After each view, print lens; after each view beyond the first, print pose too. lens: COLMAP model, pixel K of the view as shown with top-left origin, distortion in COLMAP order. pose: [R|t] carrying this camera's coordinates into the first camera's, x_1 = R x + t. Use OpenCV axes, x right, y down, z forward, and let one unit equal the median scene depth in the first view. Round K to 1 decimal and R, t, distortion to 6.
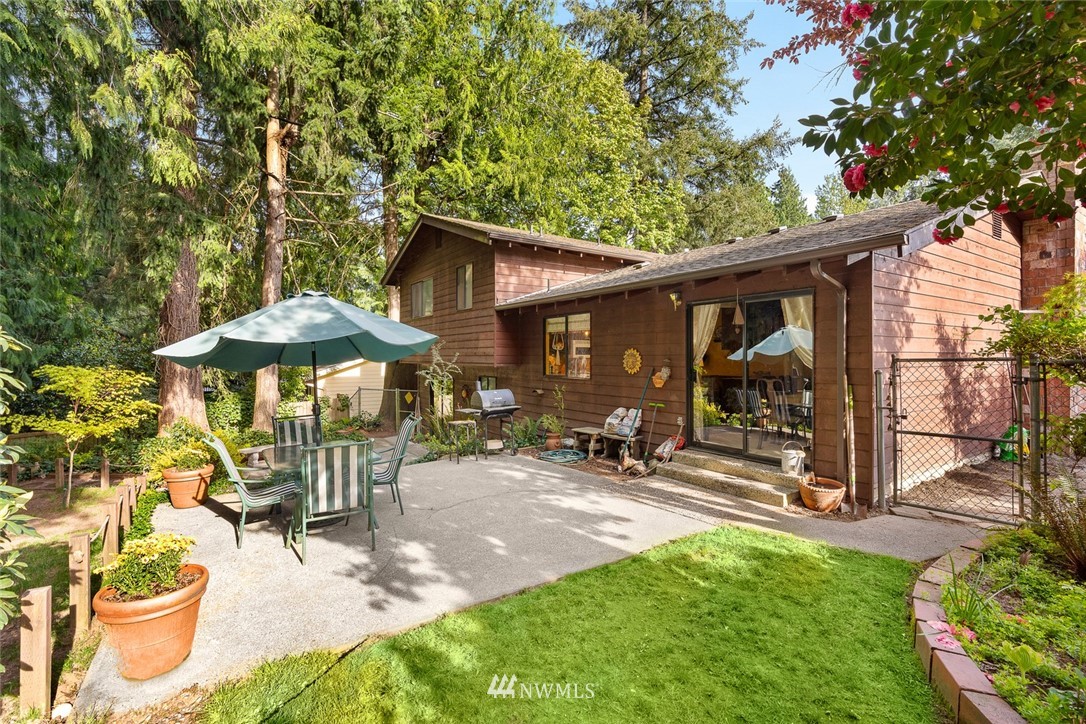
lens RADIAL K [[545.7, 0, 538.3], [0, 545.7, 360.4], [0, 0, 1]] dist [-0.000043, 0.000007]
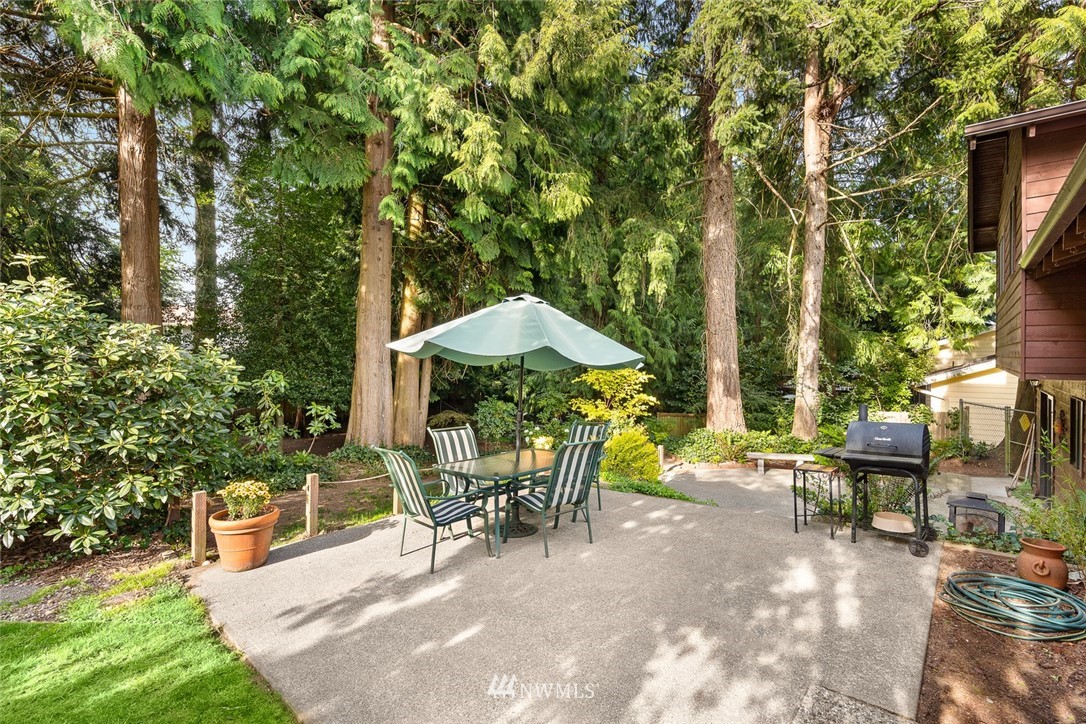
lens RADIAL K [[502.0, 0, 543.7], [0, 502.0, 363.9], [0, 0, 1]] dist [-0.013701, 0.003826]
pose [[0.248609, 0.008300, -0.968568, 0.558754], [0.001836, 0.999957, 0.009040, -0.011506], [0.968602, -0.004026, 0.248583, 0.966318]]
